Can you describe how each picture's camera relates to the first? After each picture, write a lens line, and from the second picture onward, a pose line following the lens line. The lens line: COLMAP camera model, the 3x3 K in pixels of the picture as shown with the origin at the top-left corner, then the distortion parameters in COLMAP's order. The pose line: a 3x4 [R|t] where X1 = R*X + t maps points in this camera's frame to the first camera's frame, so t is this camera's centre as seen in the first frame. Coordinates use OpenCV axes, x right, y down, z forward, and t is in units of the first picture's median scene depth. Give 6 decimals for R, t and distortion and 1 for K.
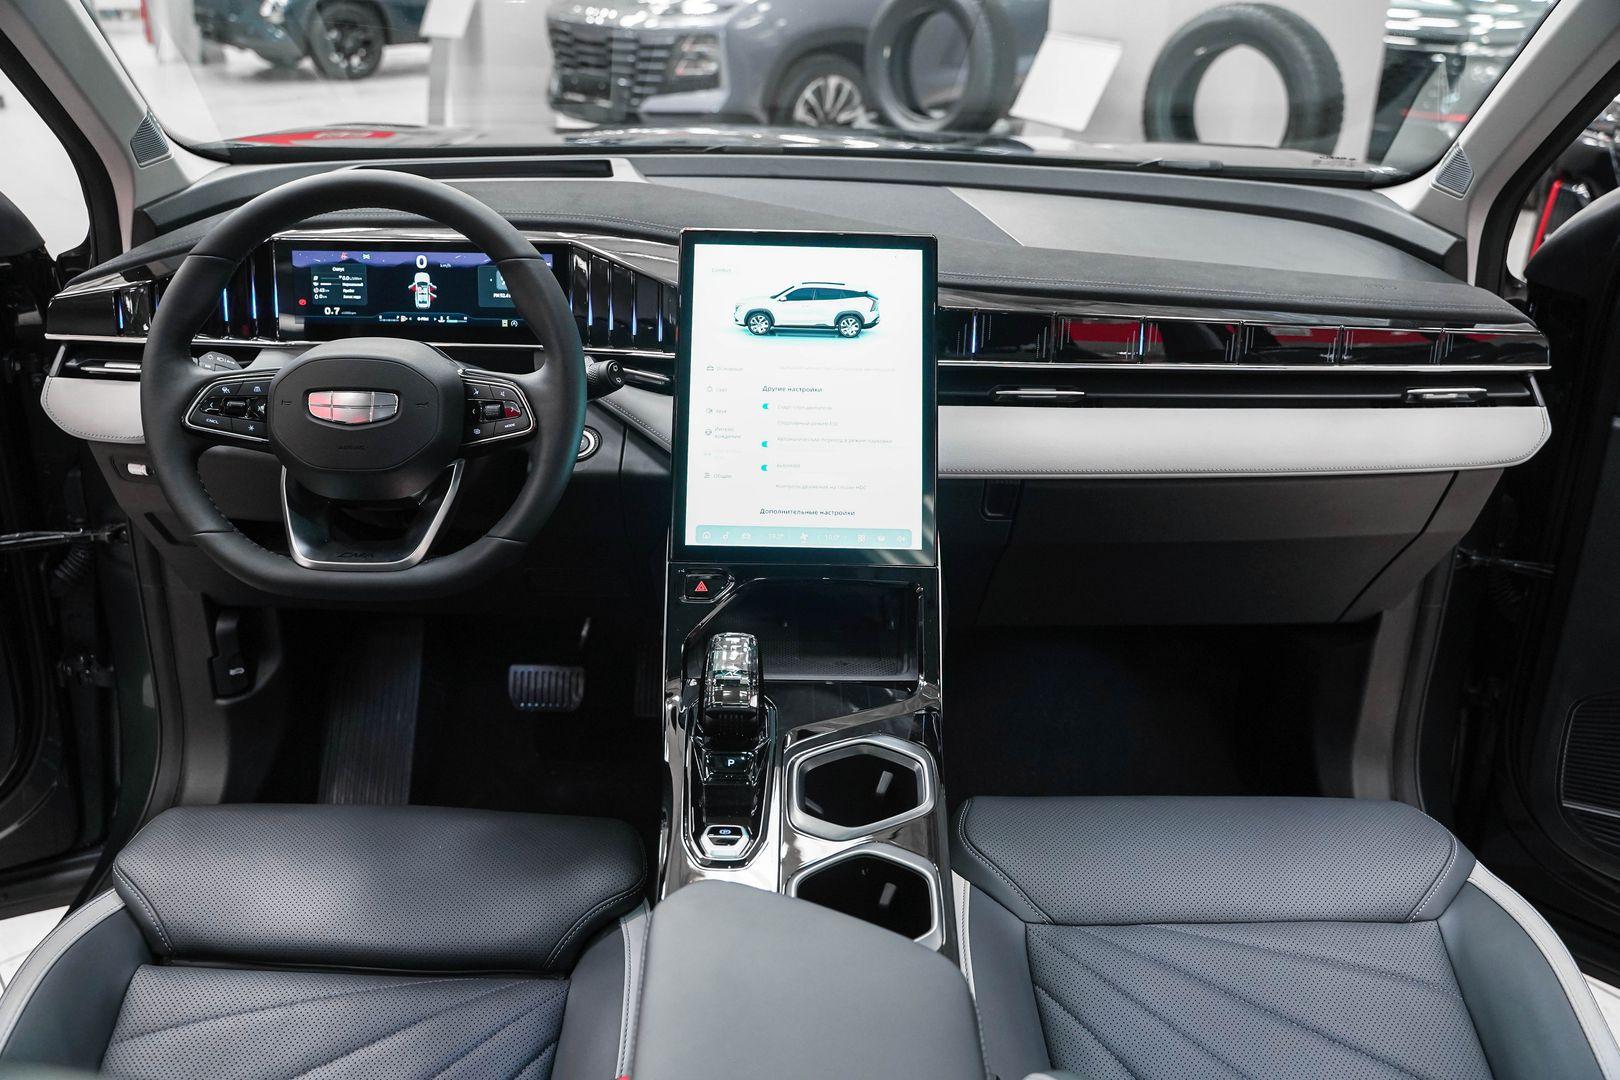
lens RADIAL K [[1325.9, 0, 810.0], [0, 1325.9, 540.0], [0, 0, 1]] dist [-0.106901, 0.081045]
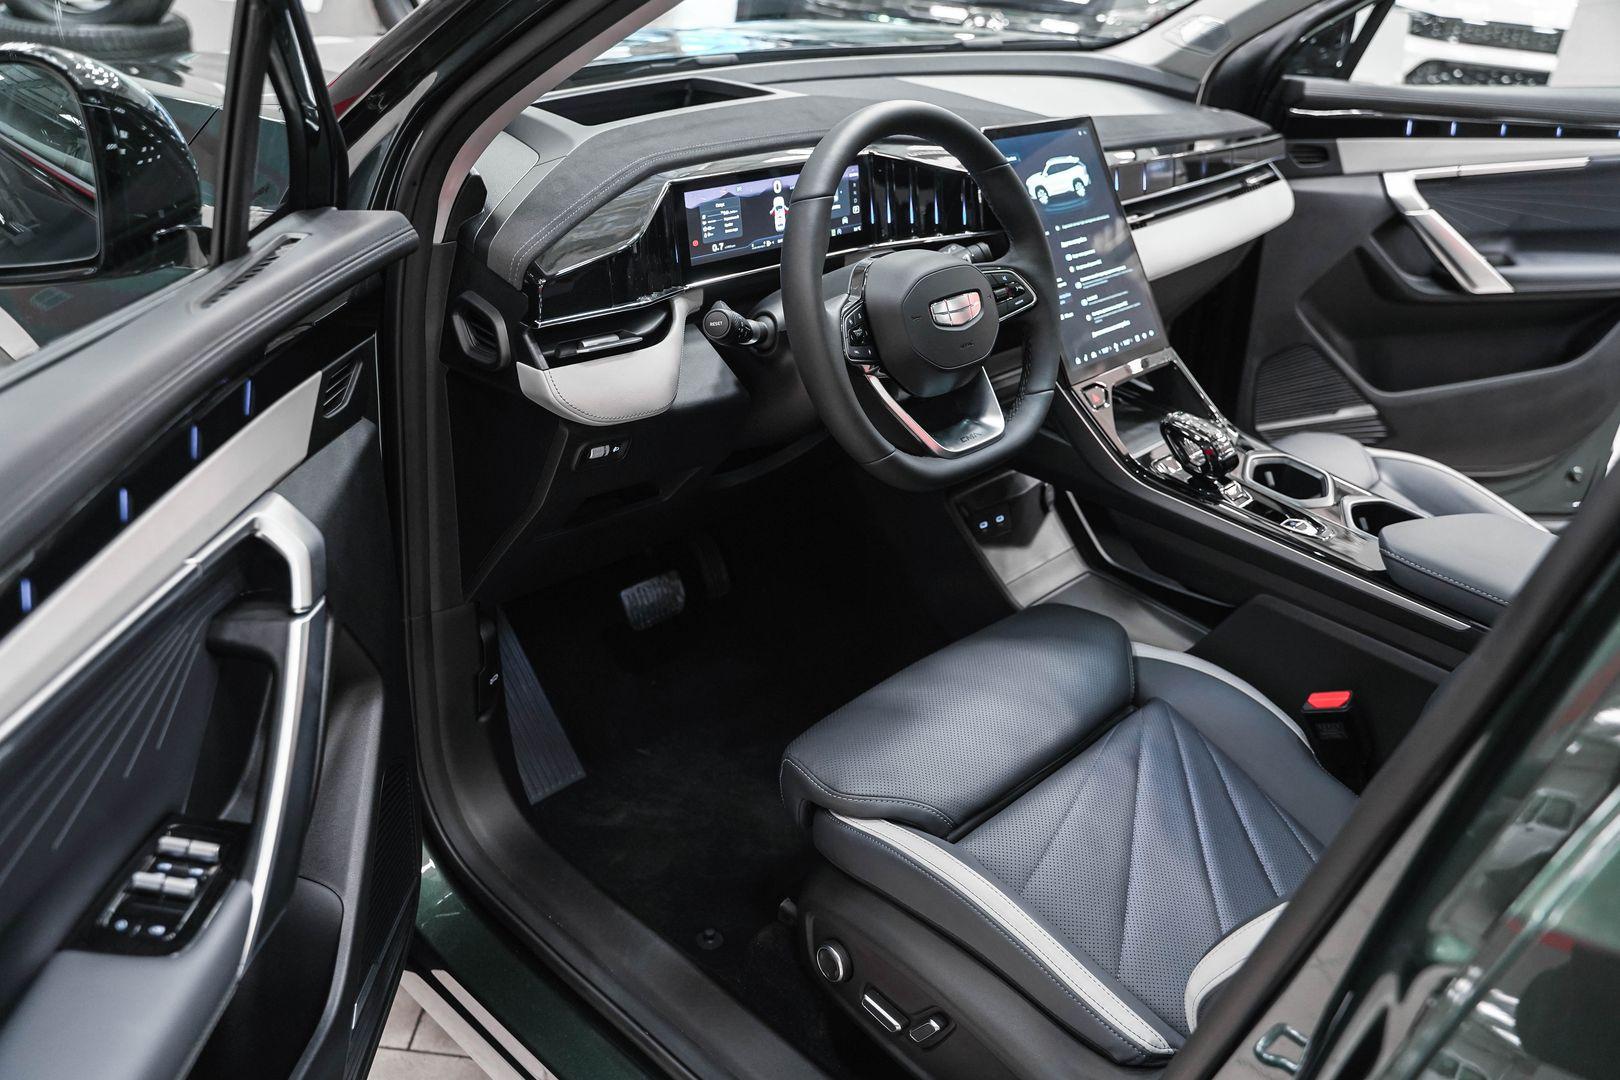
lens RADIAL K [[1325.9, 0, 810.0], [0, 1325.9, 540.0], [0, 0, 1]] dist [-0.106901, 0.081045]
pose [[0.689380, -0.316758, 0.651475, -1.062668], [0.251998, 0.948024, 0.194285, -0.142014], [-0.679156, 0.030235, 0.733371, 0.210724]]
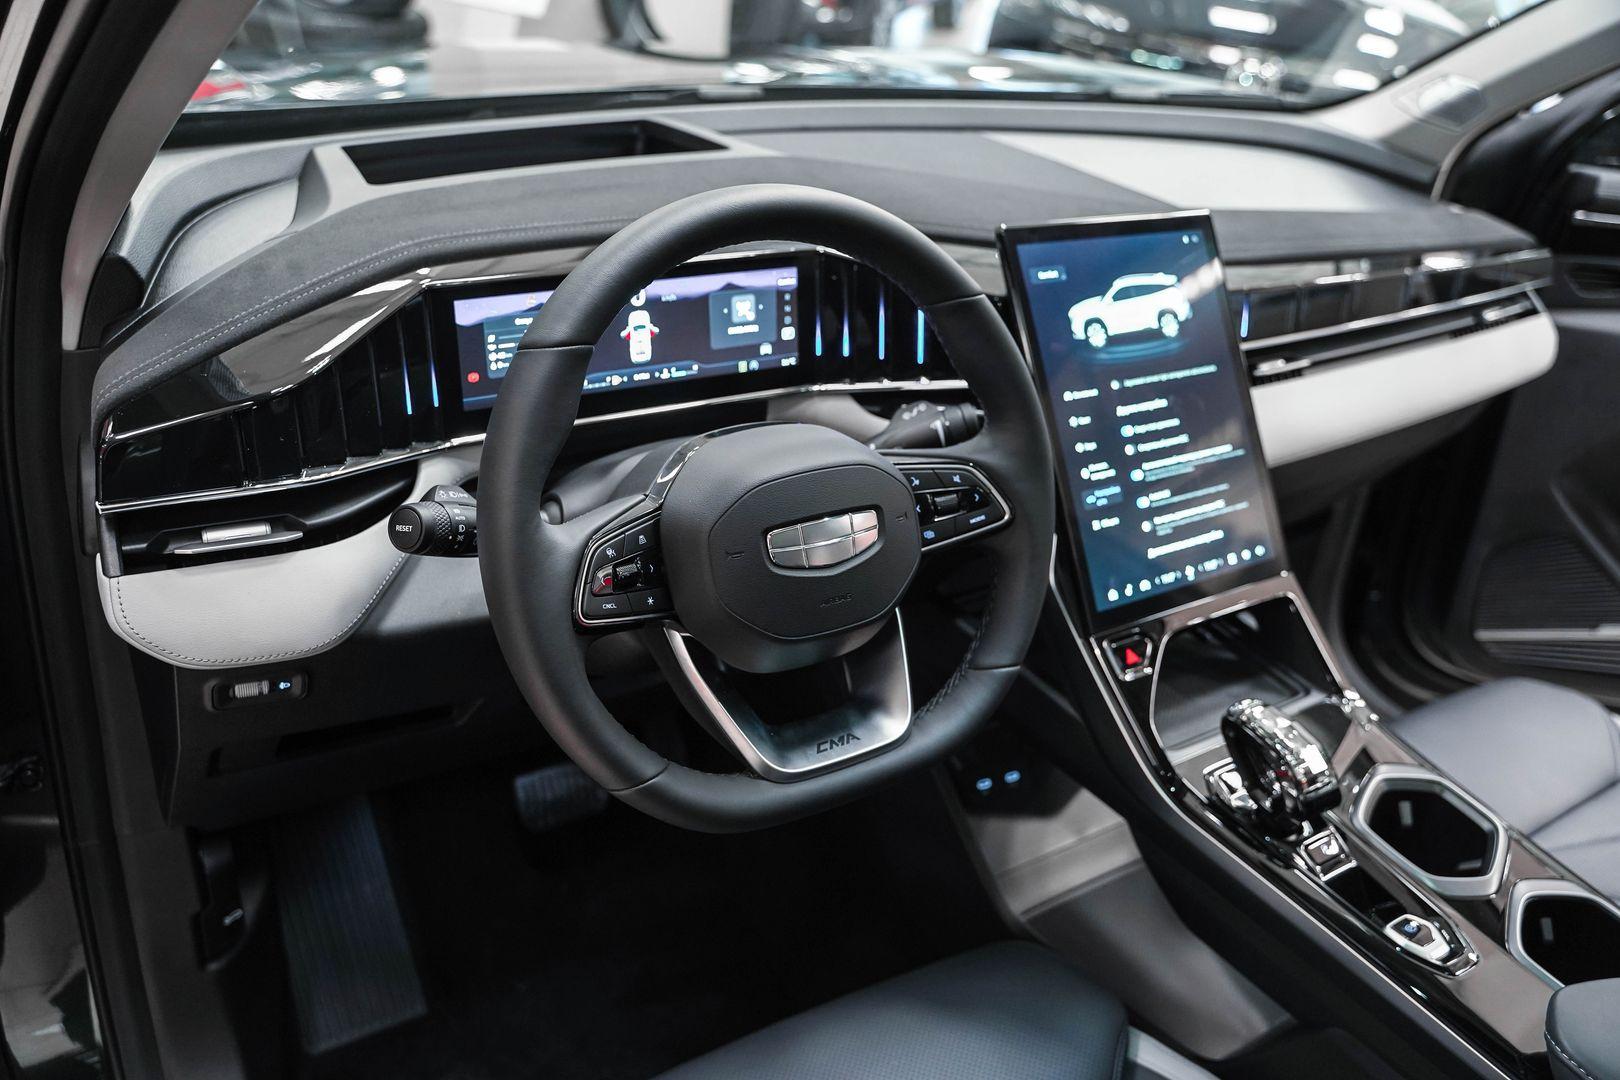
lens RADIAL K [[1313.4, 0, 810.0], [0, 1313.4, 540.0], [0, 0, 1]] dist [-0.115329, 0.102252]
pose [[0.842462, -0.205986, 0.497822, -0.592018], [0.156154, 0.977718, 0.140297, -0.169044], [-0.515629, -0.040458, 0.855856, 0.354177]]
